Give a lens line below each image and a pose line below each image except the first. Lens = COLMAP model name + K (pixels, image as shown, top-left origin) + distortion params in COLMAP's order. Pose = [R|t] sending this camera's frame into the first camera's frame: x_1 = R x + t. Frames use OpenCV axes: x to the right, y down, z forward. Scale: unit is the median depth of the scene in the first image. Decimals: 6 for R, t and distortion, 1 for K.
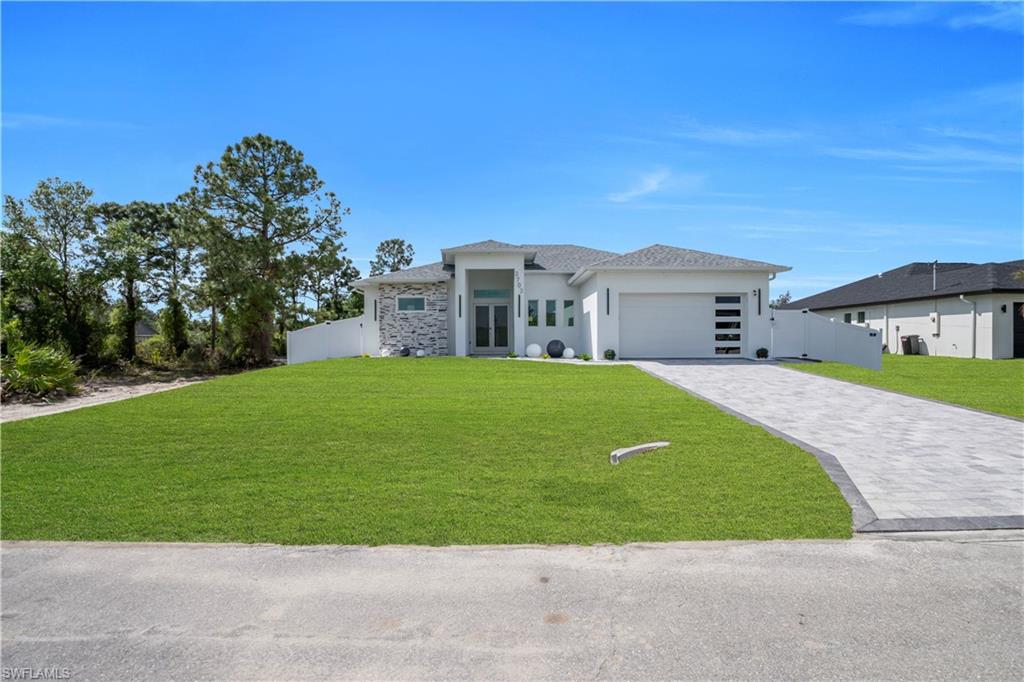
lens RADIAL K [[496.4, 0, 509.7], [0, 496.4, 350.0], [0, 0, 1]] dist [-0.033003, 0.000271]
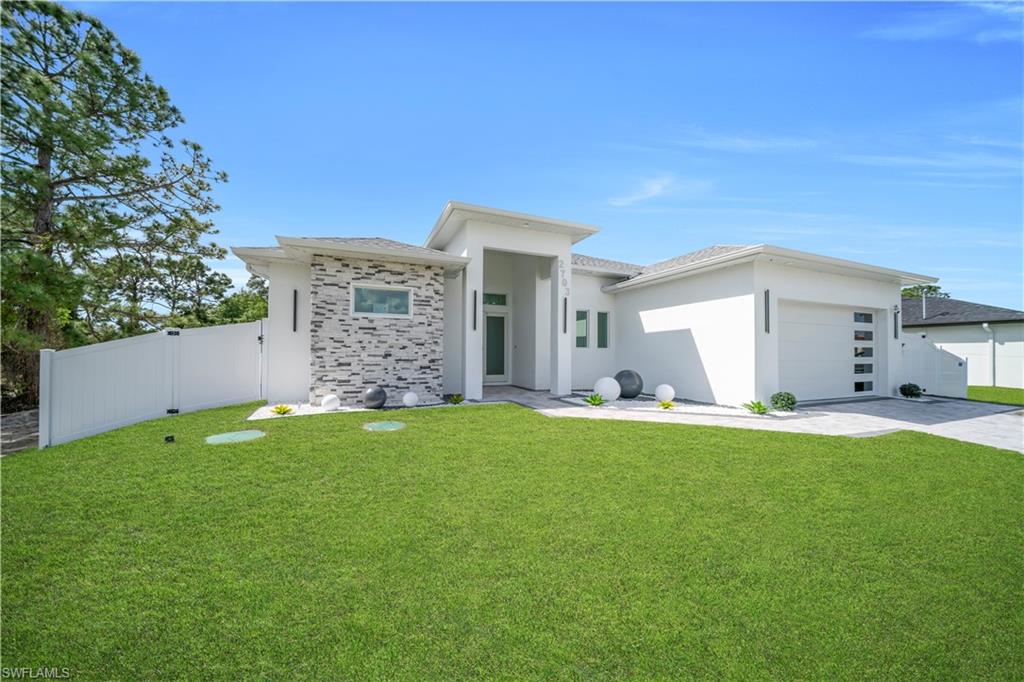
lens RADIAL K [[354.2, 0, 511.6], [0, 354.2, 347.4], [0, 0, 1]] dist [0.001593, -0.001235]
pose [[0.925699, 0.015716, 0.377935, -0.212914], [-0.003031, 0.999413, -0.034135, -0.032364], [-0.378250, 0.030453, 0.925203, 0.610594]]
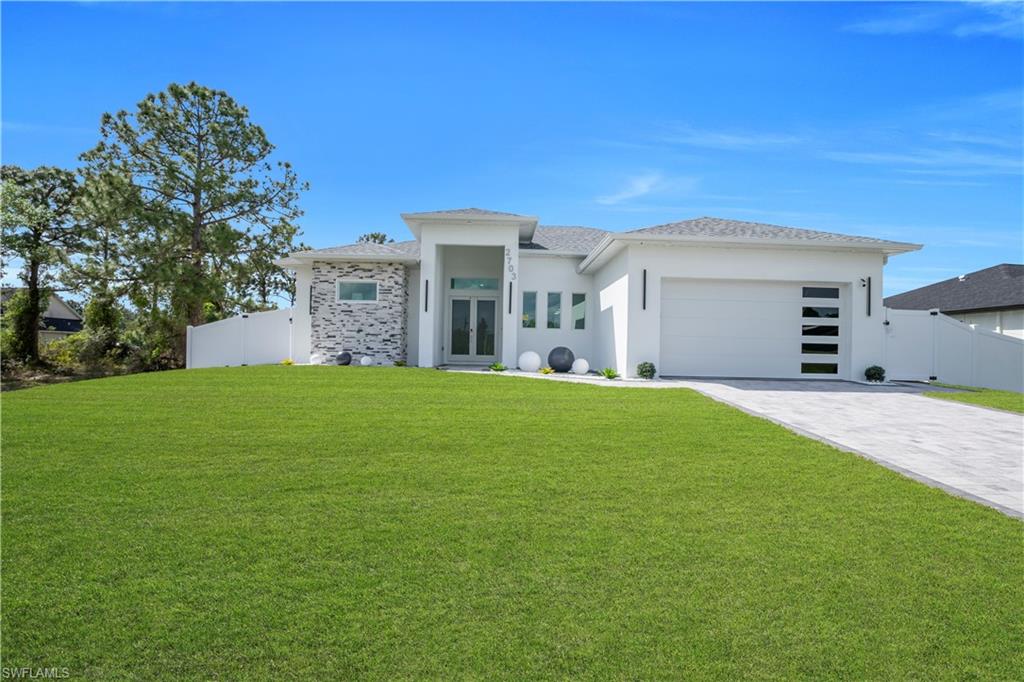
lens RADIAL K [[496.4, 0, 509.7], [0, 496.4, 350.0], [0, 0, 1]] dist [-0.033003, 0.000271]
pose [[0.999600, 0.025084, 0.013047, 0.010805], [-0.024803, 0.999467, -0.021245, 0.000597], [-0.013573, 0.020913, 0.999689, 0.294301]]
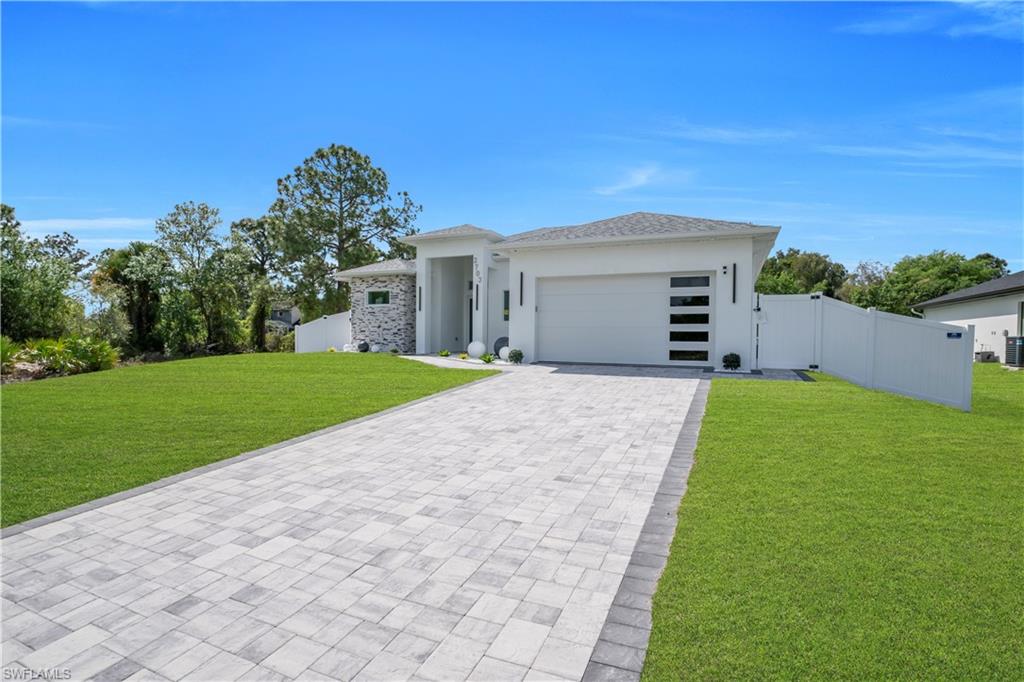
lens RADIAL K [[496.4, 0, 509.7], [0, 496.4, 350.0], [0, 0, 1]] dist [-0.033003, 0.000271]
pose [[0.911298, 0.024358, -0.411027, 0.429888], [-0.020730, 0.999697, 0.013282, -0.009221], [0.411226, -0.003583, 0.911526, 0.230756]]
